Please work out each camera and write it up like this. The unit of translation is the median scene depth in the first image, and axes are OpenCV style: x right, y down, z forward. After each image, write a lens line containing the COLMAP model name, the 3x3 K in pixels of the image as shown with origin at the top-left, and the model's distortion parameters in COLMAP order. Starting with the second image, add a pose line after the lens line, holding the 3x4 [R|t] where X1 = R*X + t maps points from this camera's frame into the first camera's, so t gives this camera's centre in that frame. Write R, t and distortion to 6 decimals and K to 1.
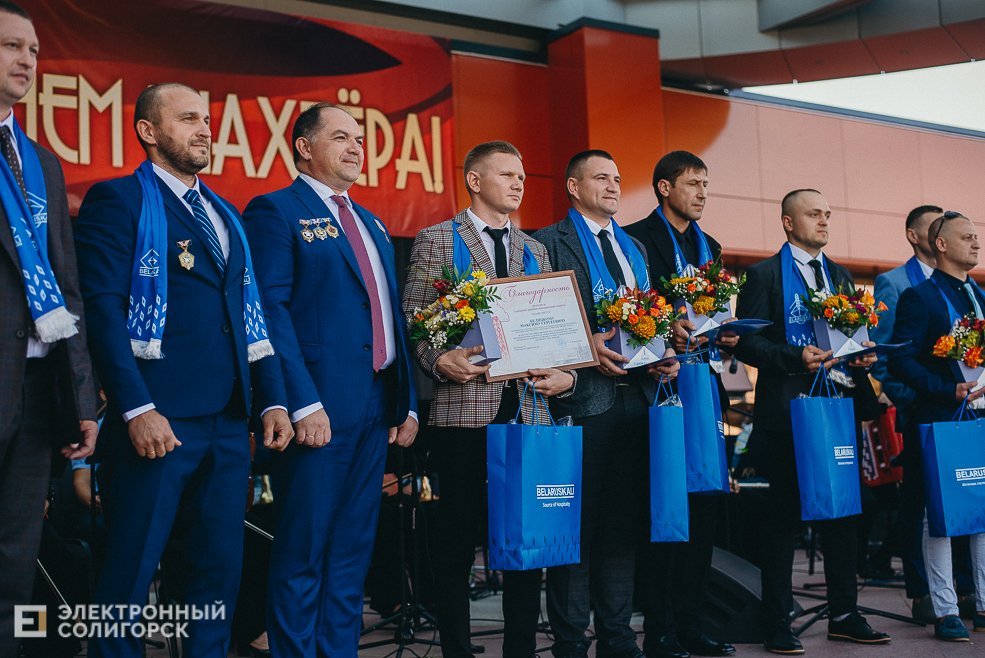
lens RADIAL K [[1385.5, 0, 492.5], [0, 1385.5, 329.0], [0, 0, 1]] dist [0.020045, -0.408599]
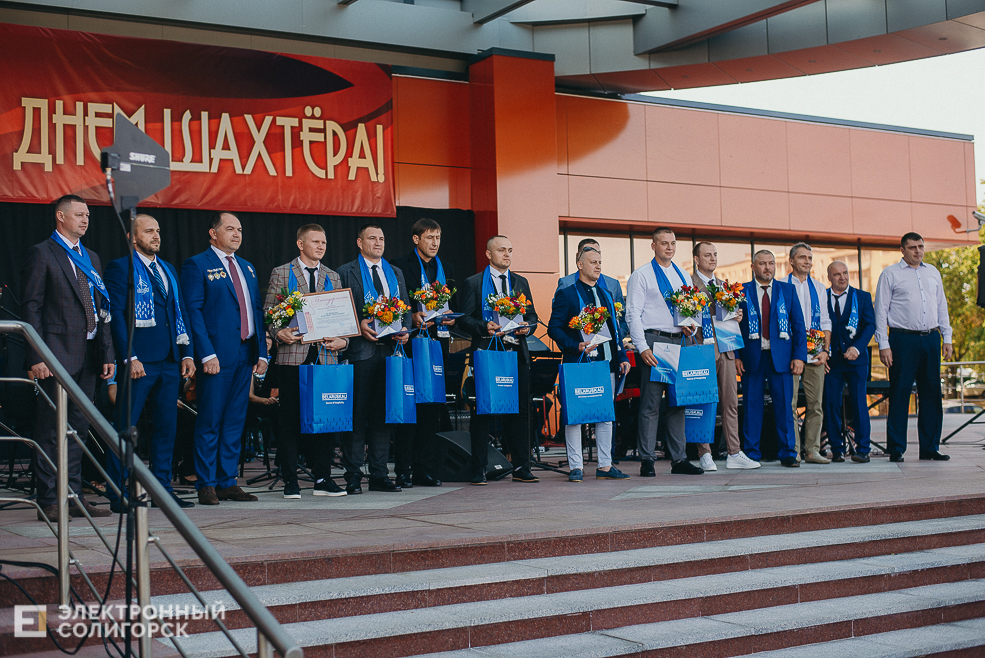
lens RADIAL K [[1385.5, 0, 492.5], [0, 1385.5, 329.0], [0, 0, 1]] dist [0.020045, -0.408599]
pose [[0.999494, 0.010471, -0.030043, 0.305357], [-0.008753, 0.998351, 0.056735, -0.092957], [0.030588, -0.056443, 0.997937, -0.946648]]
